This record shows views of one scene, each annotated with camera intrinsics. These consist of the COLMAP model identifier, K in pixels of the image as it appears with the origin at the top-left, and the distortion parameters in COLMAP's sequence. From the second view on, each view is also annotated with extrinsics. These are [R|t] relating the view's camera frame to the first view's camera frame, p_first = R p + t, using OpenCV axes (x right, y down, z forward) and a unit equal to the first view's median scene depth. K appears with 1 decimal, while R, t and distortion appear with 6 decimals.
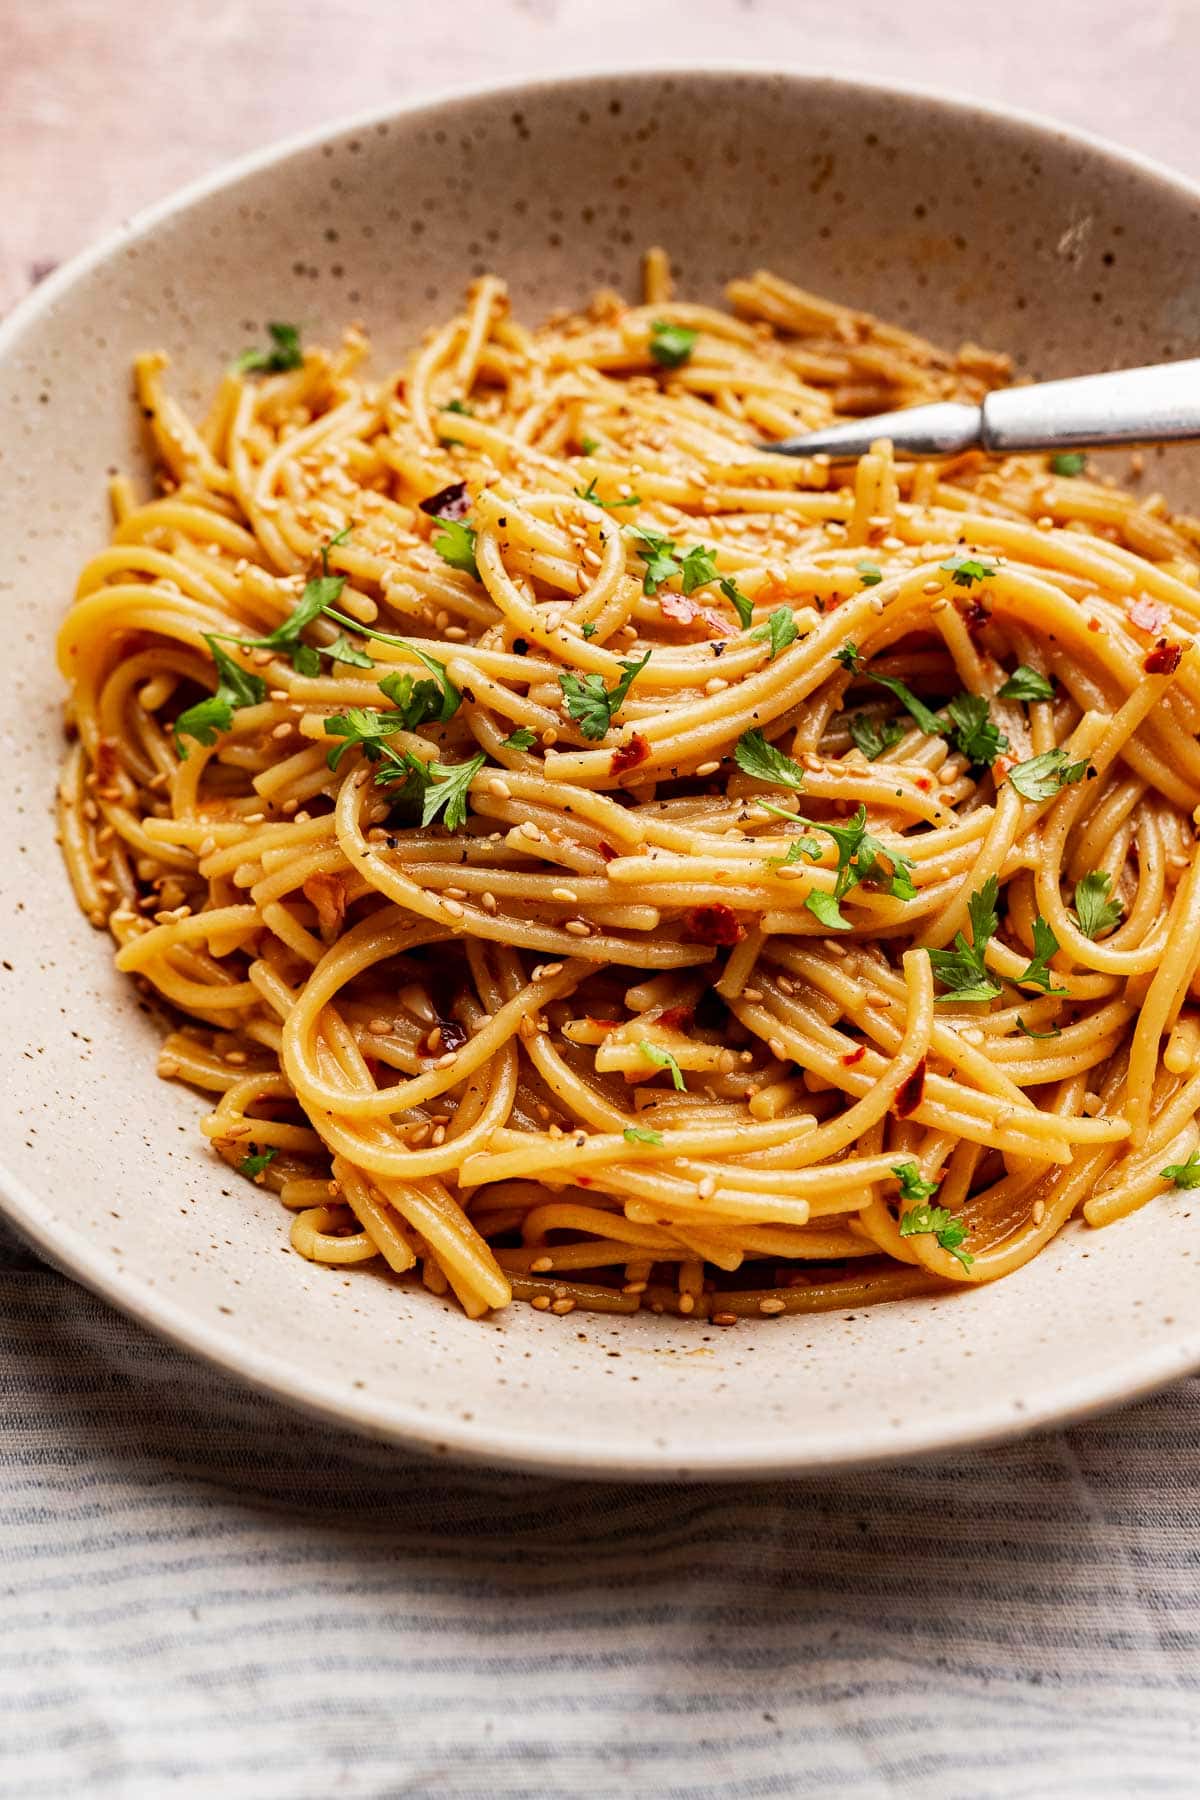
lens RADIAL K [[1918.1, 0, 561.1], [0, 1918.1, 903.9], [0, 0, 1]] dist [0.065491, -0.004281]
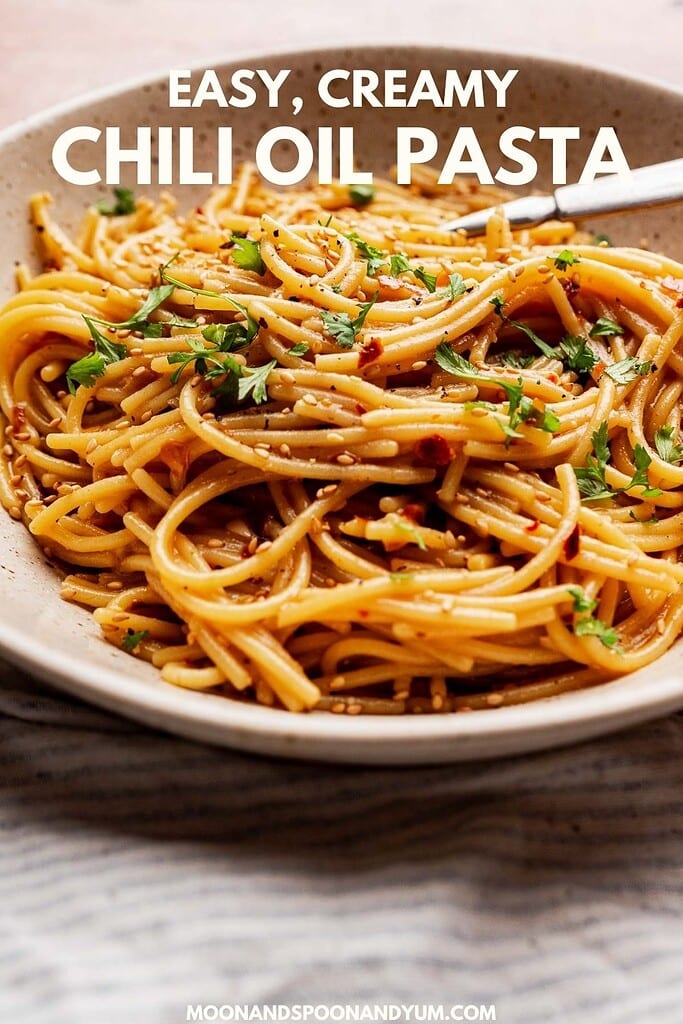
lens RADIAL K [[1153.1, 0, 372.1], [0, 1153.1, 540.5], [0, 0, 1]] dist [0.062994, -0.010524]
pose [[0.993056, -0.056018, 0.103453, -0.066717], [0.077031, 0.974252, -0.211893, 0.264402], [-0.088920, 0.218390, 0.971802, 0.120441]]
